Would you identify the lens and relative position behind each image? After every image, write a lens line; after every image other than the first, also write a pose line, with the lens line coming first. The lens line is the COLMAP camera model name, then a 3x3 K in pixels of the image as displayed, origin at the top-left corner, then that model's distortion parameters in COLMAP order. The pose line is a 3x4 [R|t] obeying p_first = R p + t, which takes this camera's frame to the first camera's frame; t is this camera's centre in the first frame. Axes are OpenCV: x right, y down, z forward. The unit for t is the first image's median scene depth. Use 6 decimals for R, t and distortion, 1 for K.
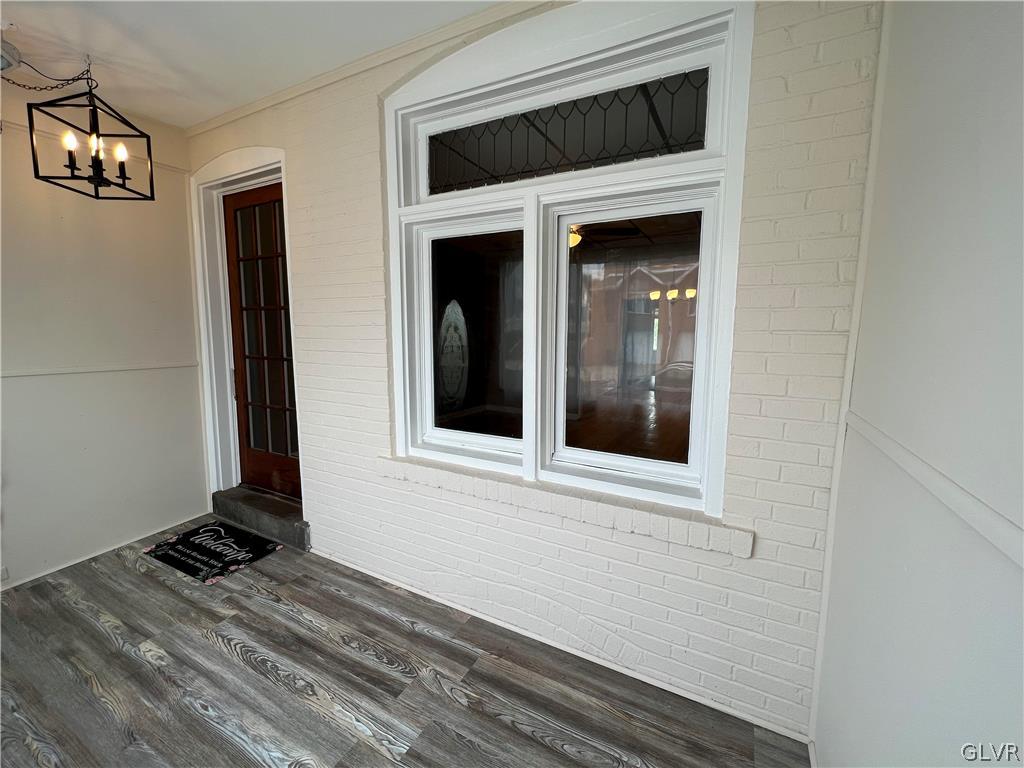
lens RADIAL K [[428.8, 0, 510.9], [0, 428.8, 381.9], [0, 0, 1]] dist [-0.000316, 0.000240]
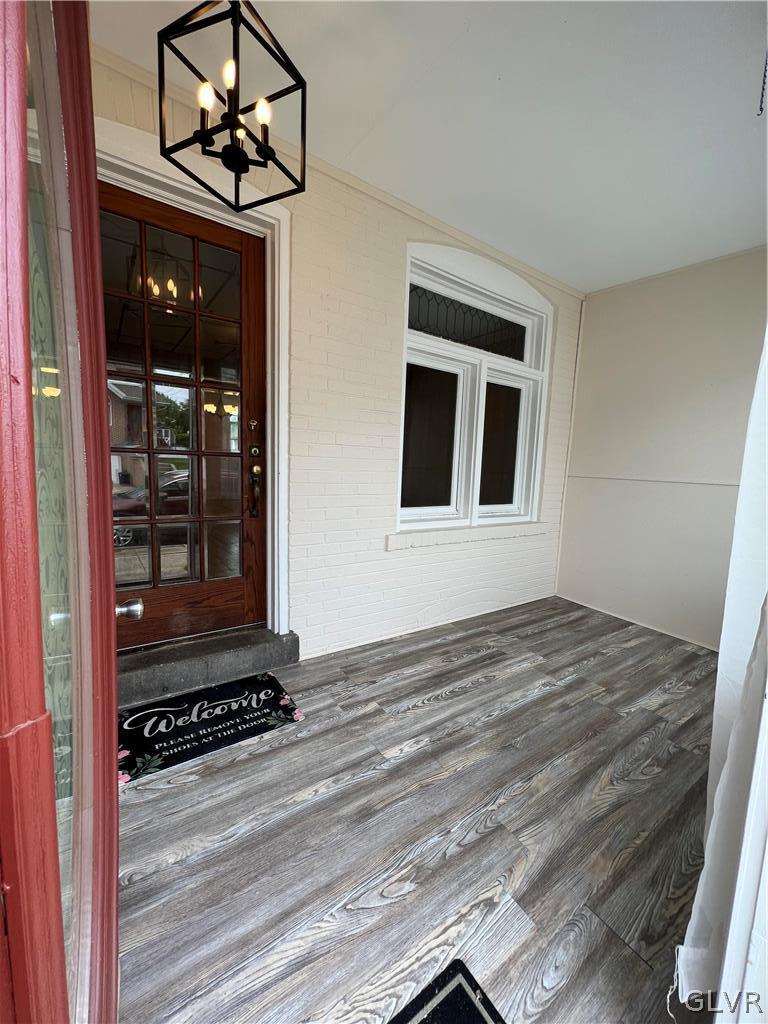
lens RADIAL K [[408.1, 0, 383.3], [0, 408.1, 508.8], [0, 0, 1]] dist [0.001449, 0.000007]
pose [[0.447565, -0.093987, 0.889299, -1.449516], [0.066733, 0.995199, 0.071594, 0.020452], [-0.891758, 0.027303, 0.451688, 0.544797]]
